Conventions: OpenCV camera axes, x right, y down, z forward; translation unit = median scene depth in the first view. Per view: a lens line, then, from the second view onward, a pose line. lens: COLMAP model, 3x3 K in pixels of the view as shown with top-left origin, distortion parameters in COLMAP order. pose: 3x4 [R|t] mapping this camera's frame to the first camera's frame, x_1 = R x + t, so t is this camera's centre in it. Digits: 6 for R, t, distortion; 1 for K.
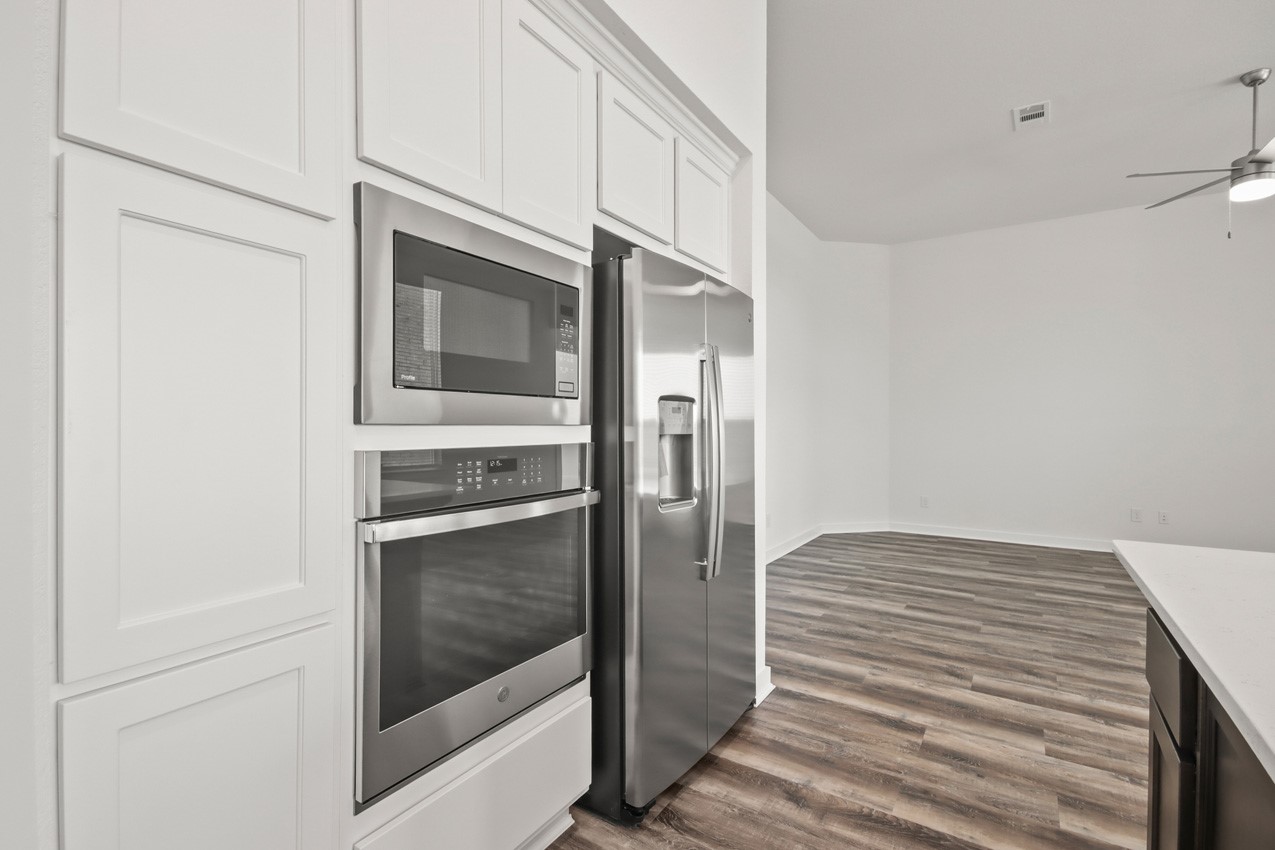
lens RADIAL K [[603.6, 0, 637.5], [0, 603.6, 425.0], [0, 0, 1]] dist [0.020567, -0.000131]
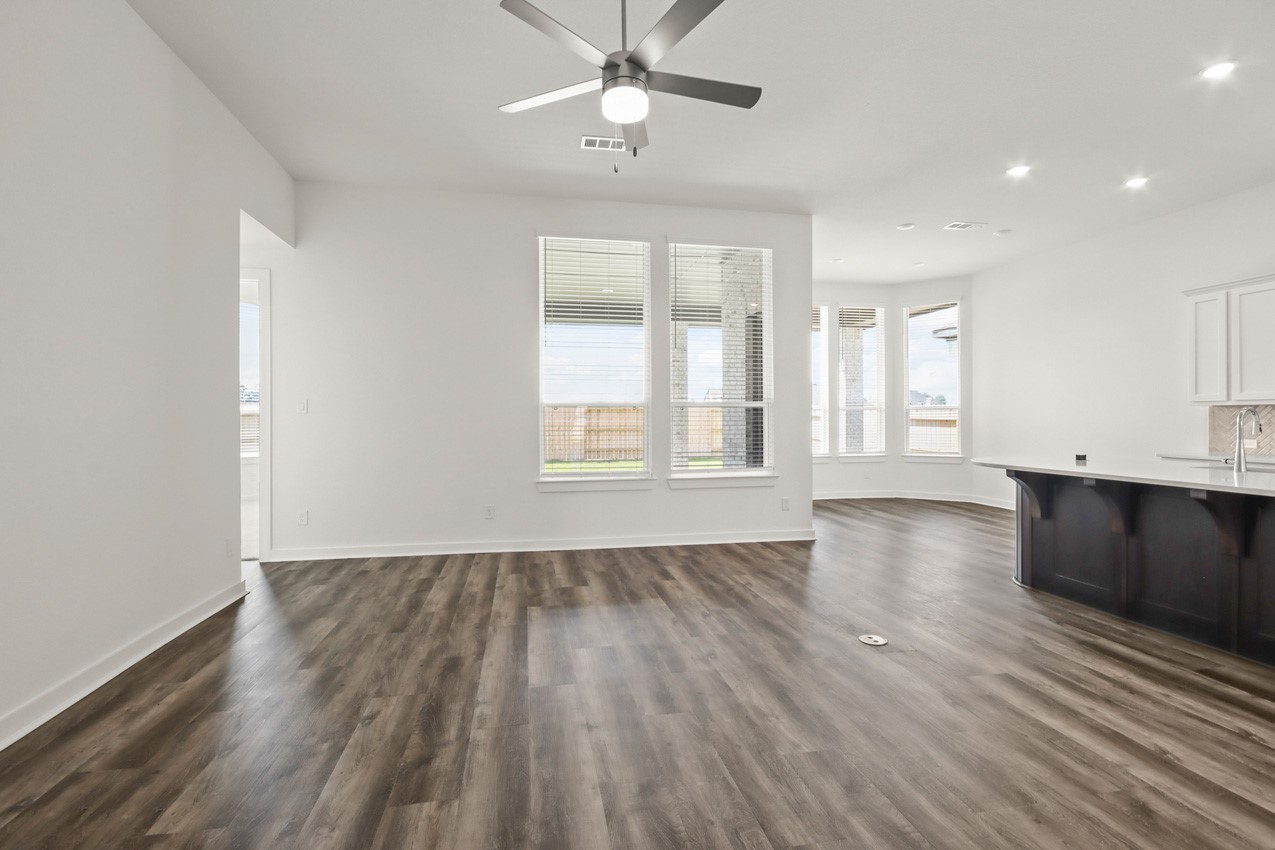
lens RADIAL K [[595.4, 0, 637.5], [0, 595.4, 425.0], [0, 0, 1]] dist [0.002301, -0.009278]
pose [[-0.681982, -0.012570, 0.731261, 0.531719], [0.000011, 0.999852, 0.017198, -0.003104], [-0.731369, 0.011737, -0.681881, 1.703061]]
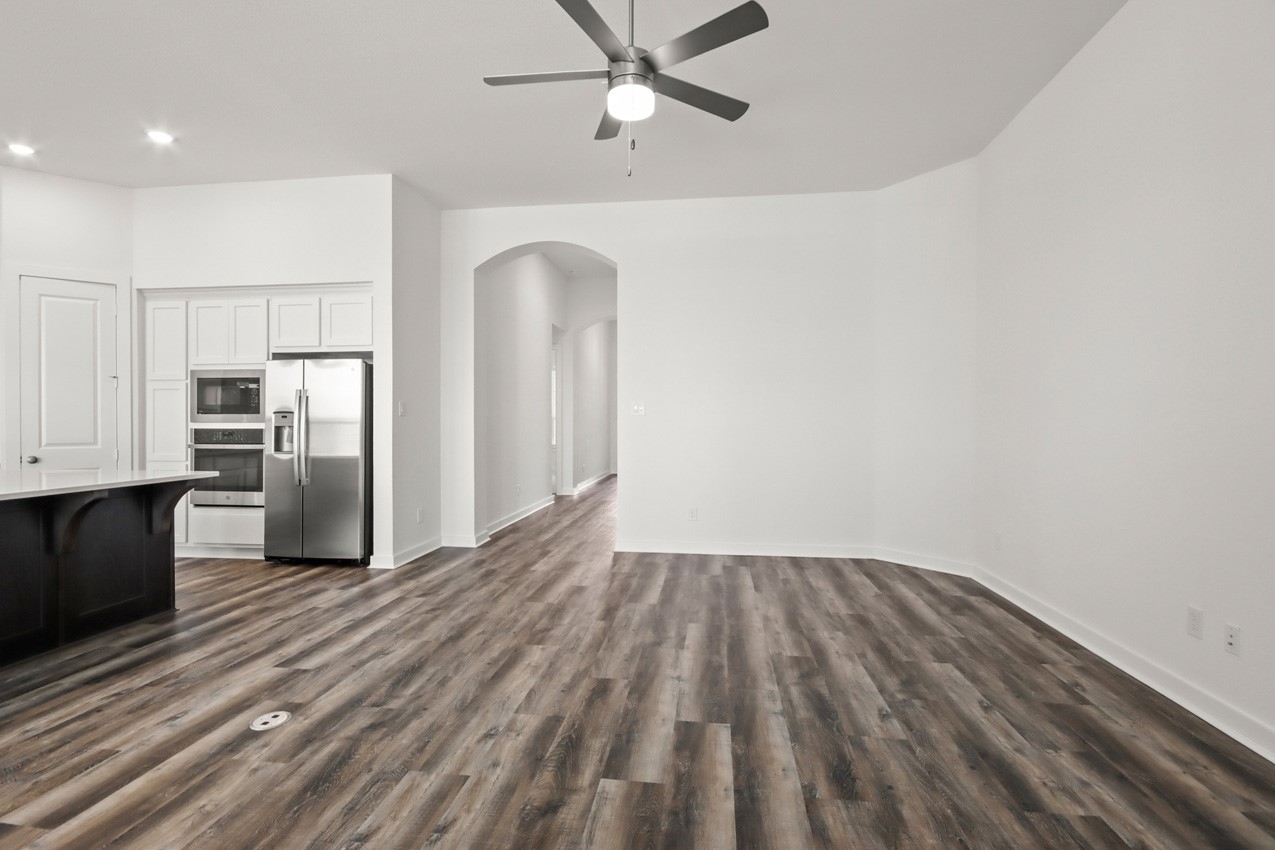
lens RADIAL K [[603.7, 0, 634.8], [0, 603.7, 420.1], [0, 0, 1]] dist [-0.000753, -0.000872]
pose [[0.417634, -0.008530, -0.908575, 1.913557], [-0.000488, 0.999954, -0.009613, 0.007826], [0.908615, 0.004458, 0.417611, 0.802633]]
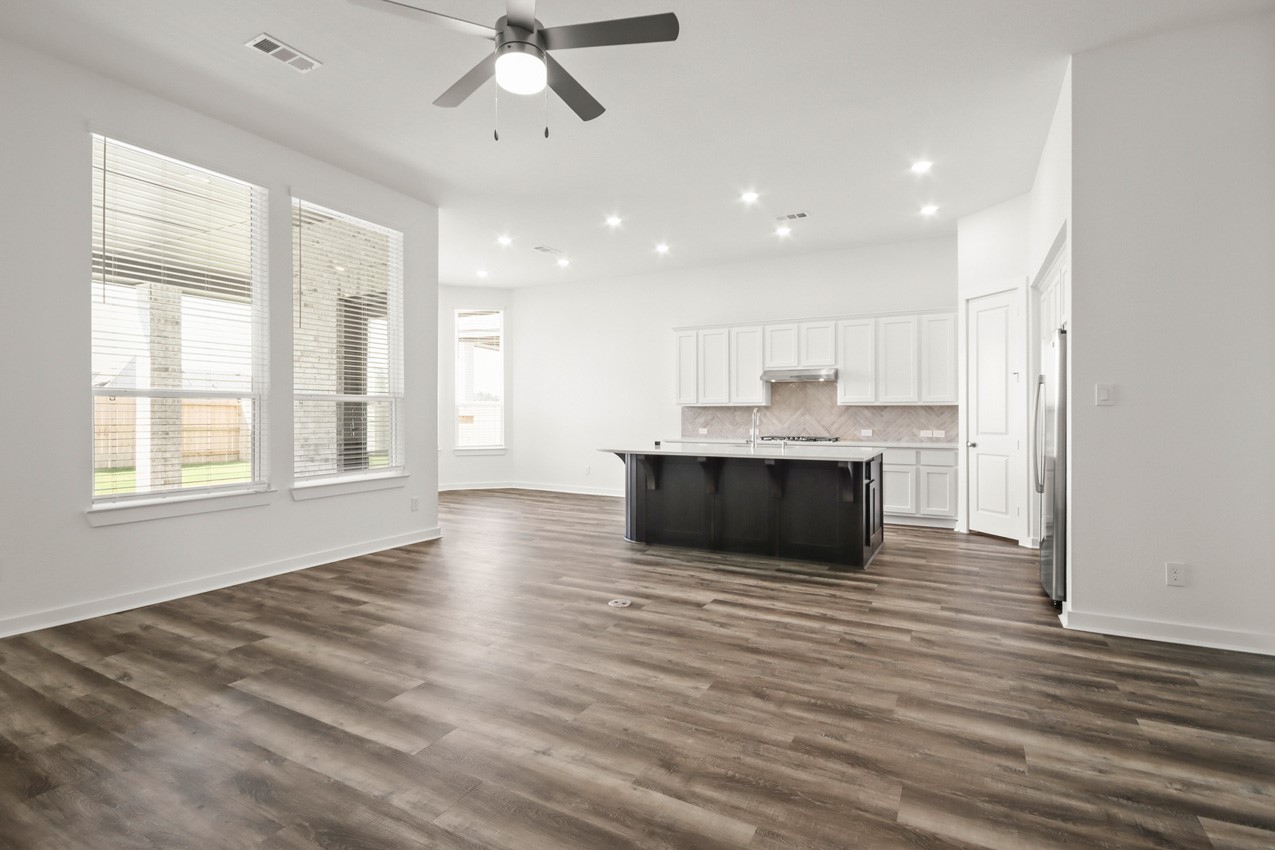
lens RADIAL K [[603.7, 0, 634.8], [0, 603.7, 420.1], [0, 0, 1]] dist [-0.000753, -0.000872]
pose [[-0.997908, -0.006412, -0.064336, 1.055166], [-0.007275, 0.999886, 0.013194, -0.001962], [0.064244, 0.013634, -0.997841, 1.932572]]
